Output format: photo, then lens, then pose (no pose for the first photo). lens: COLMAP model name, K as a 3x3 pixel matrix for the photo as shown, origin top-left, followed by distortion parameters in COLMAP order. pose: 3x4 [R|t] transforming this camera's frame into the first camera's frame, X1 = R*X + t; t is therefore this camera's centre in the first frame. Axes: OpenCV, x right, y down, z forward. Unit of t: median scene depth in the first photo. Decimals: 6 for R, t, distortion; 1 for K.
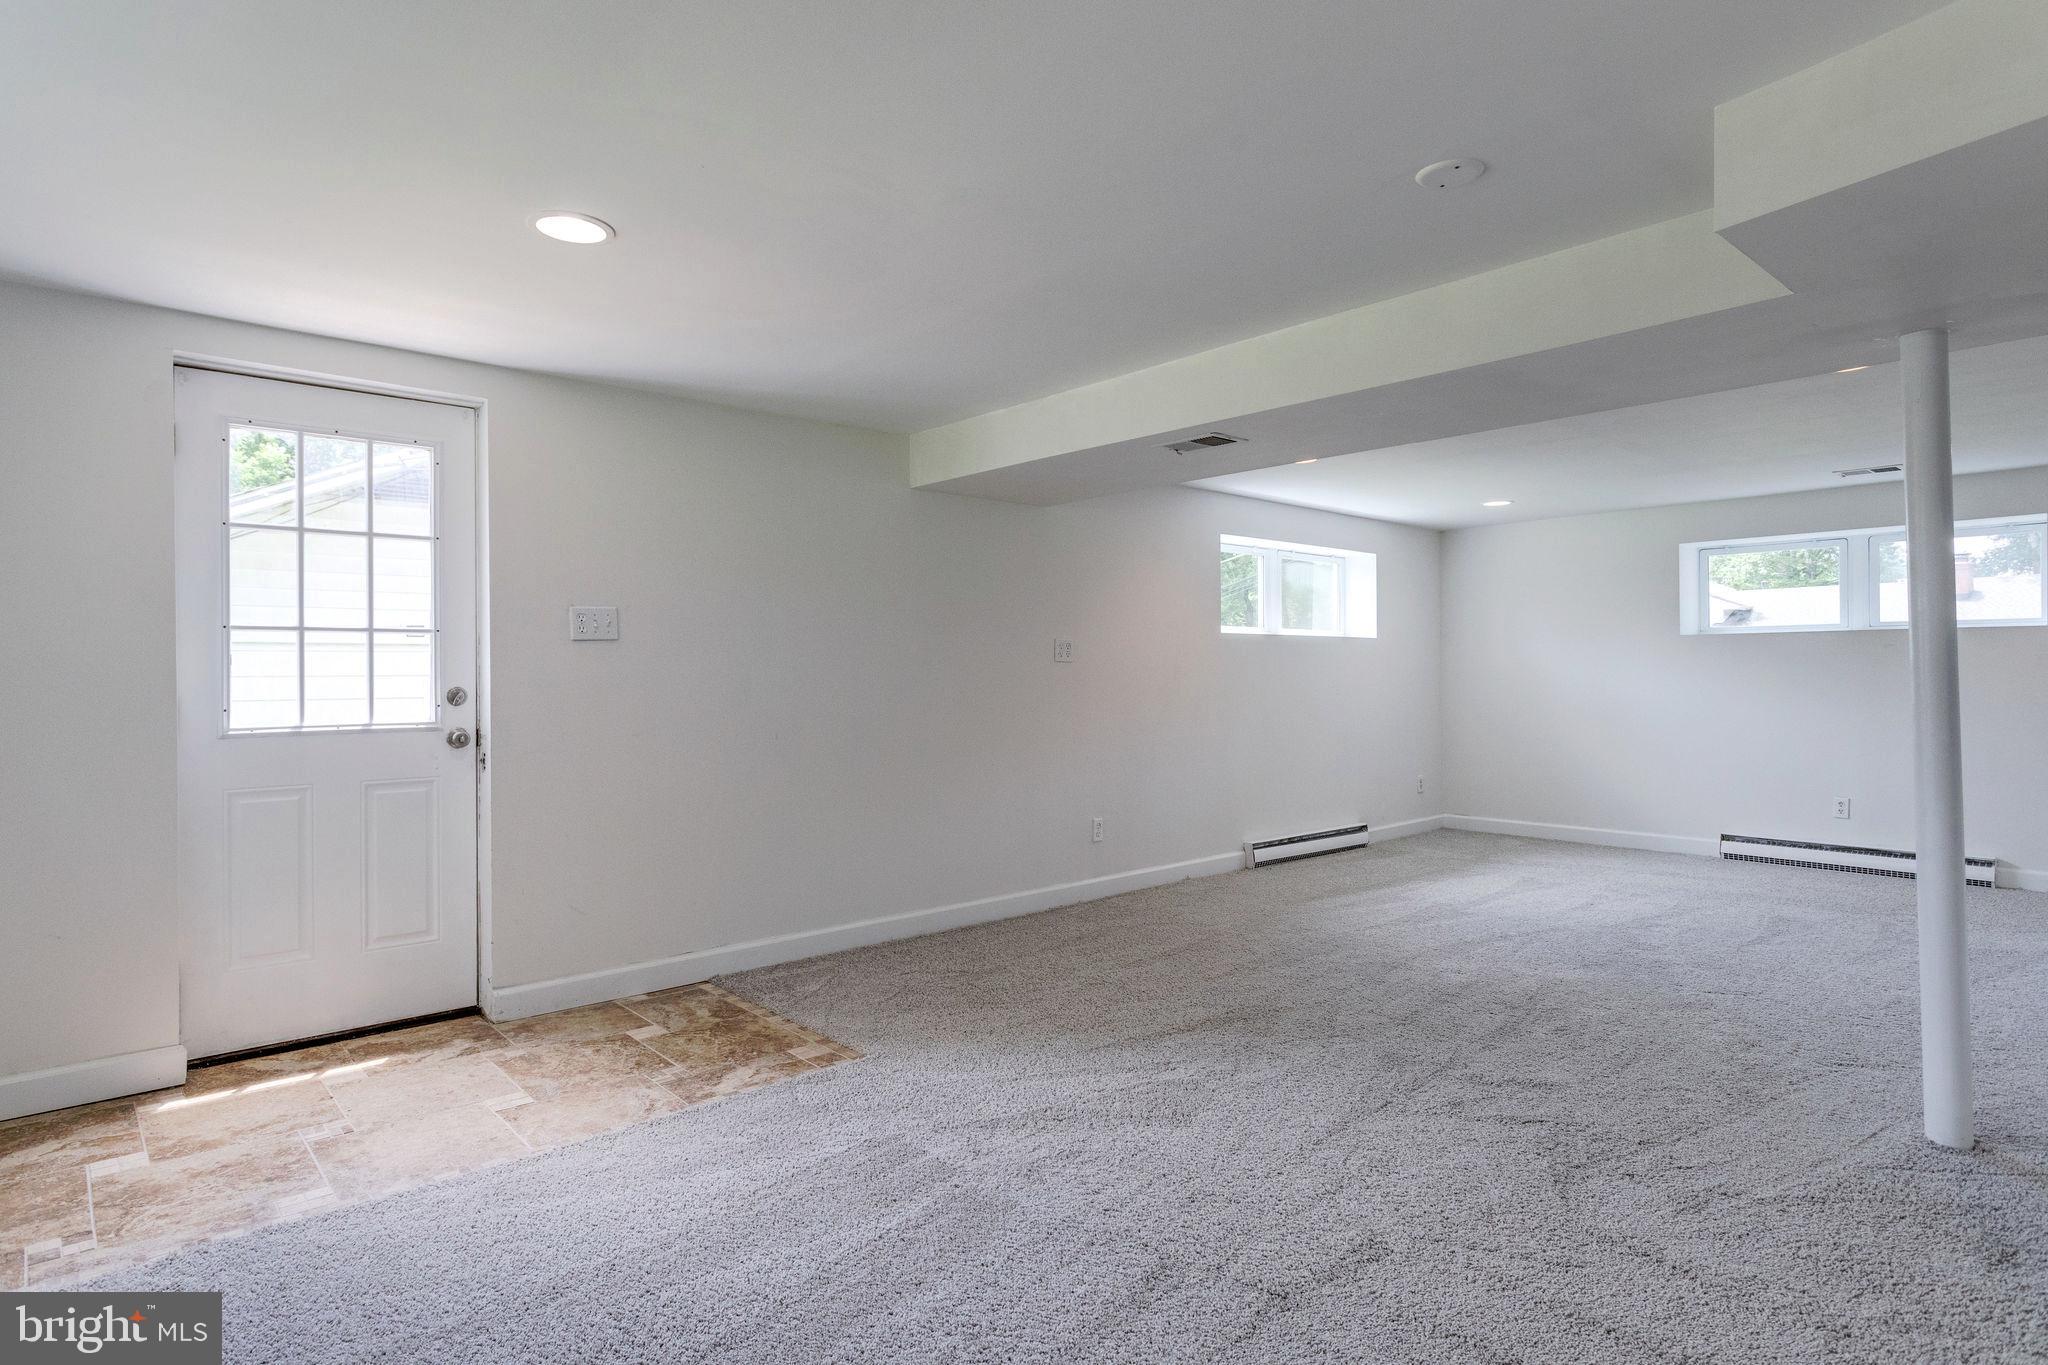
lens RADIAL K [[1086.0, 0, 1032.3], [0, 1086.0, 663.7], [0, 0, 1]] dist [-0.000034, 0.000257]
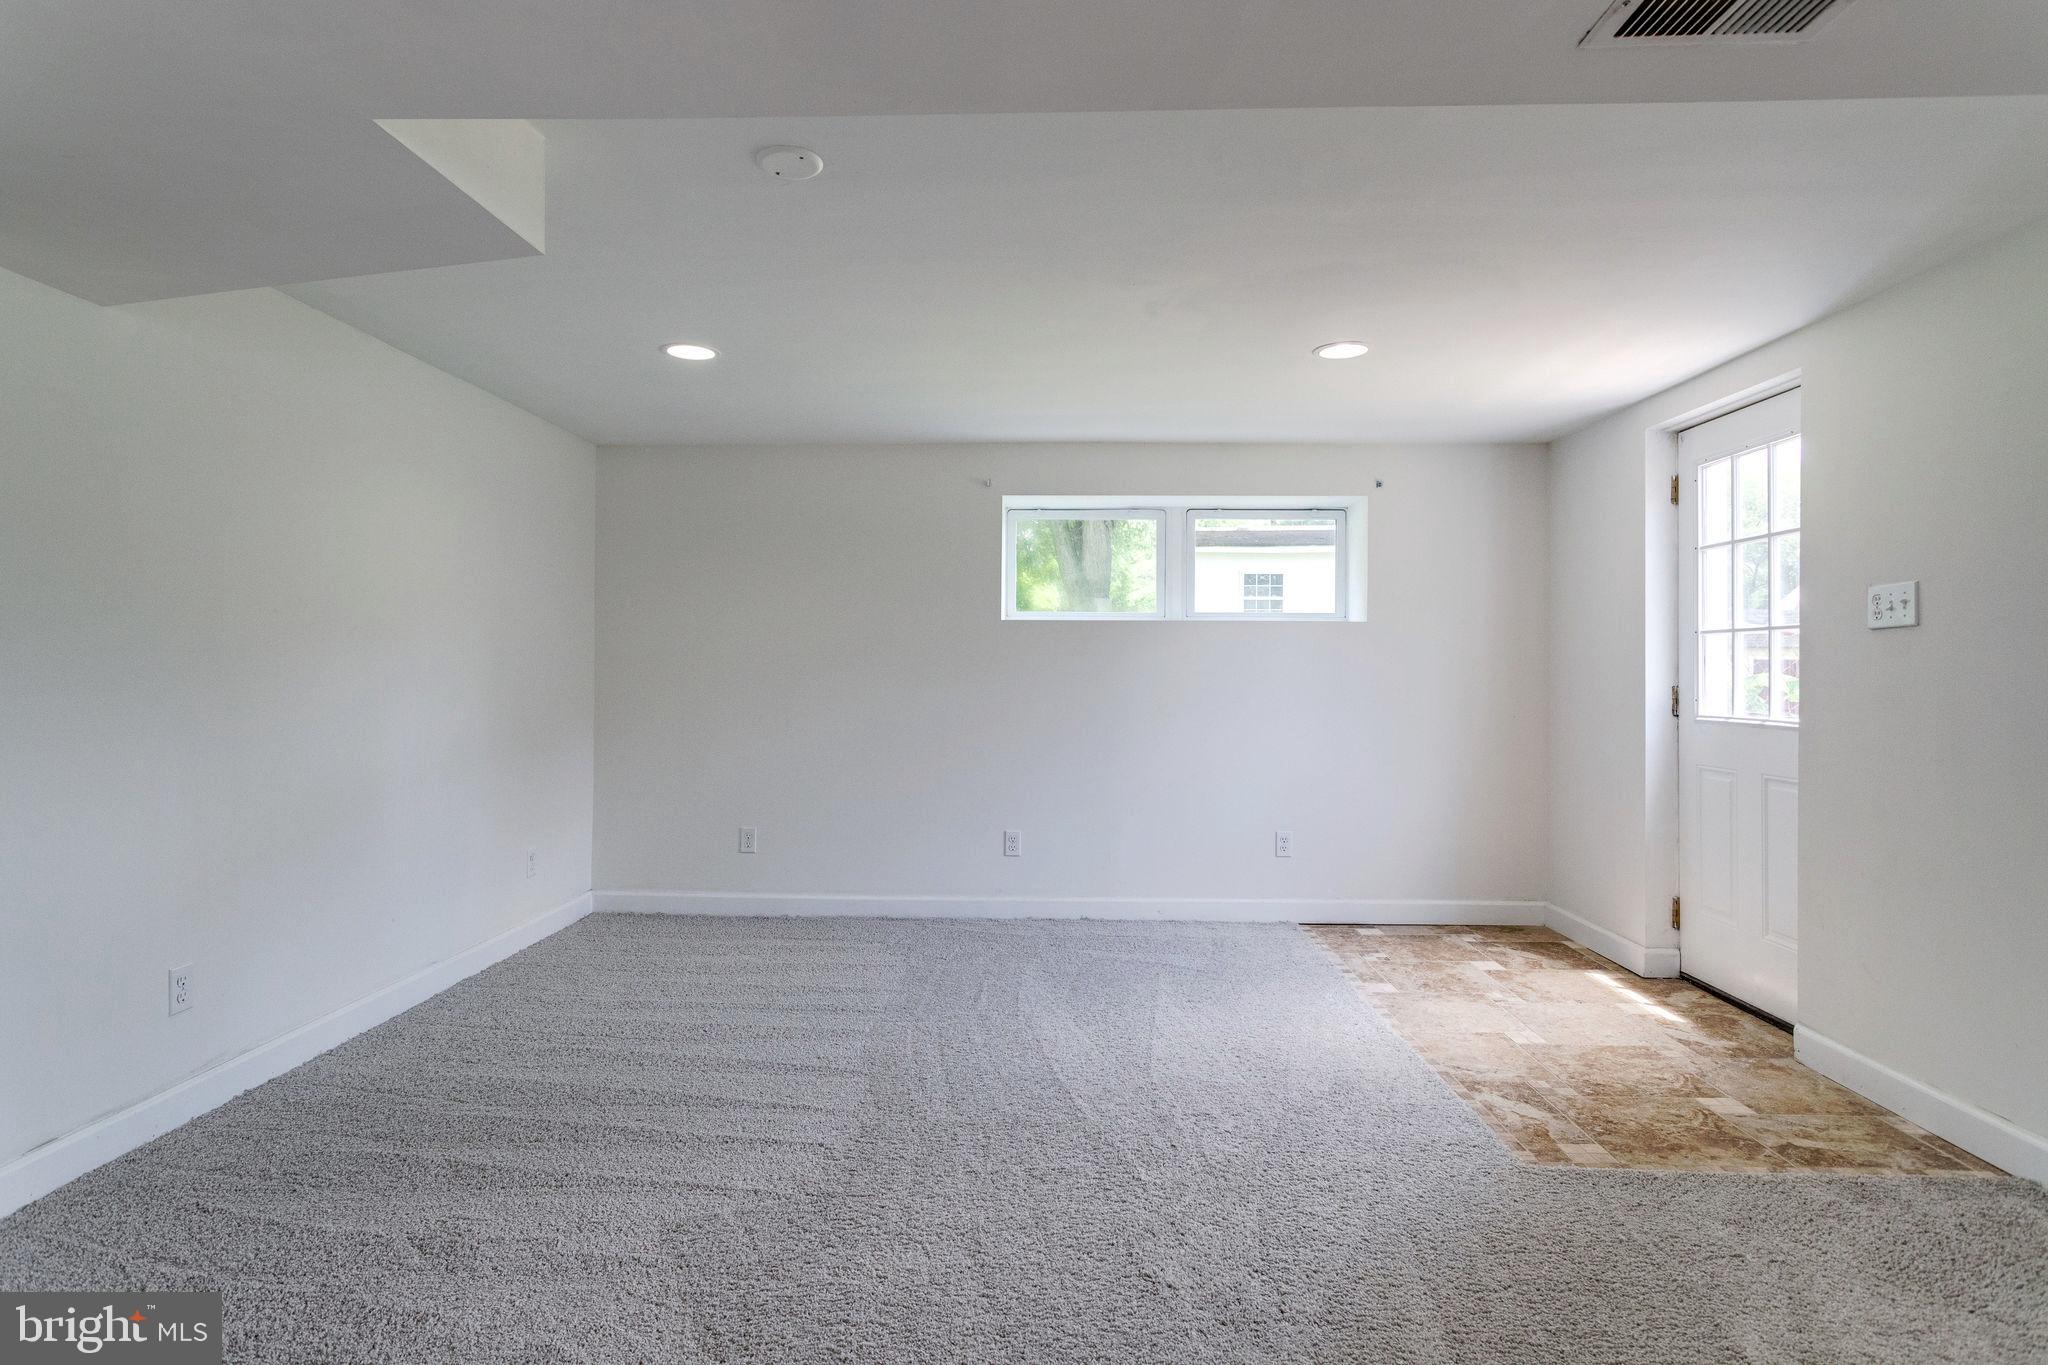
lens RADIAL K [[1086.0, 0, 1032.3], [0, 1086.0, 663.7], [0, 0, 1]] dist [-0.000034, 0.000257]
pose [[-0.689531, -0.002203, -0.724253, 0.636128], [0.003764, 0.999971, -0.006625, 0.006543], [0.724247, -0.007295, -0.689503, 1.244648]]
